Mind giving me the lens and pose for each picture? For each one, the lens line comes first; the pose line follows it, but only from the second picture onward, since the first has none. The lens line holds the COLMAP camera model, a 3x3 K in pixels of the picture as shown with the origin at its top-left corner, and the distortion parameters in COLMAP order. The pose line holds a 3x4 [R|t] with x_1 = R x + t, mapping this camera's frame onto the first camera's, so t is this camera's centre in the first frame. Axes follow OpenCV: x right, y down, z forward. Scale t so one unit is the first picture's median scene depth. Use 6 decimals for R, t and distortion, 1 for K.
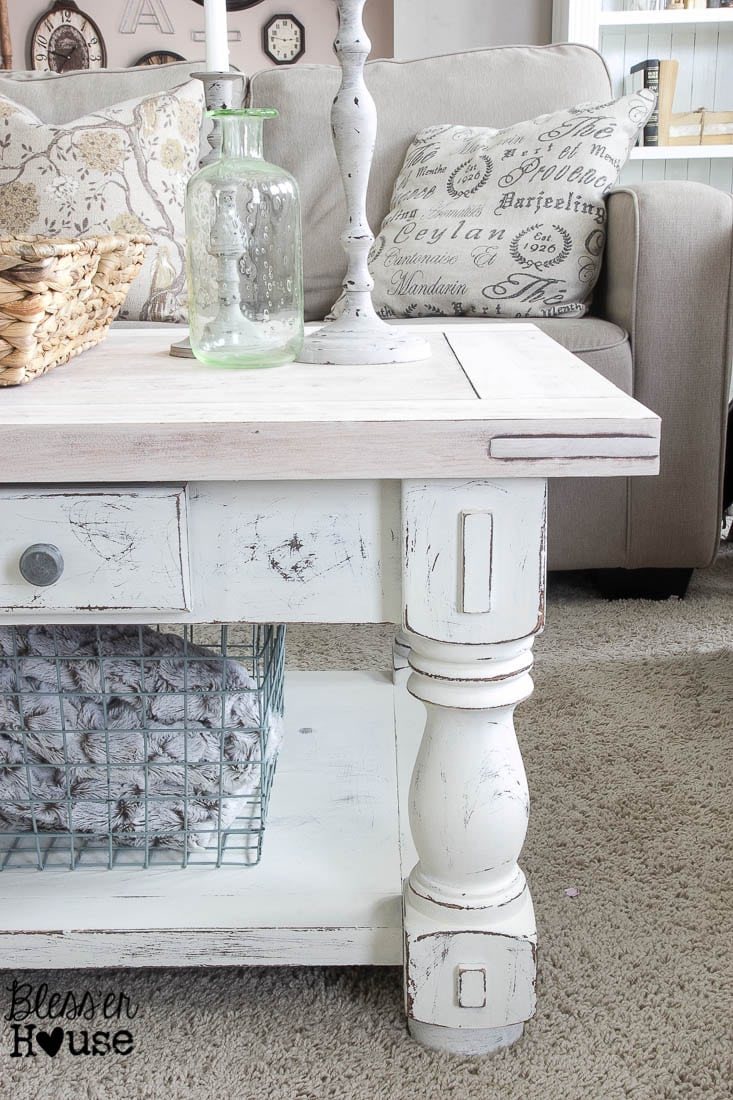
lens RADIAL K [[1312.4, 0, 364.2], [0, 1312.4, 574.3], [0, 0, 1]] dist [0.050745, 0.000000]
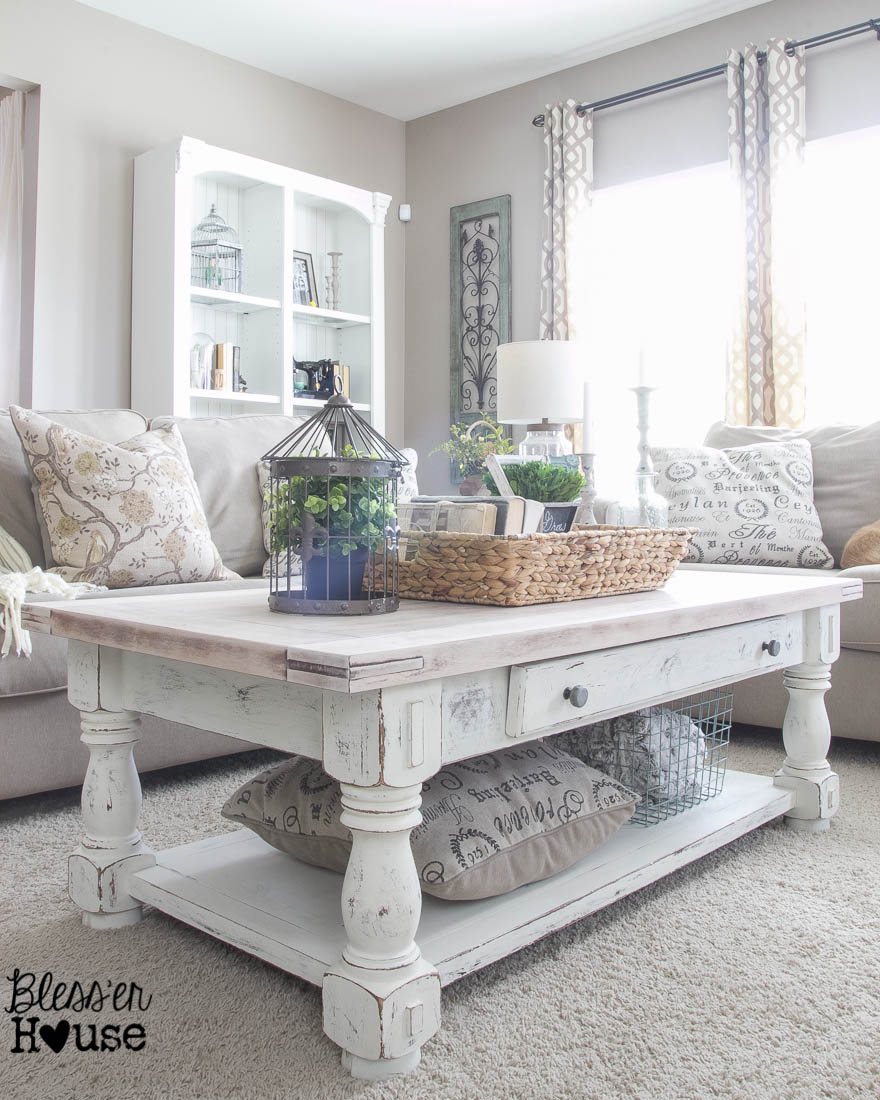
lens RADIAL K [[1039.4, 0, 433.4], [0, 1039.4, 511.4], [0, 0, 1]] dist [-0.069167, 0.000000]
pose [[0.671261, 0.003224, 0.741214, -1.703146], [0.188042, 0.966535, -0.174499, -0.030743], [-0.716972, 0.256513, 0.648192, 0.080878]]
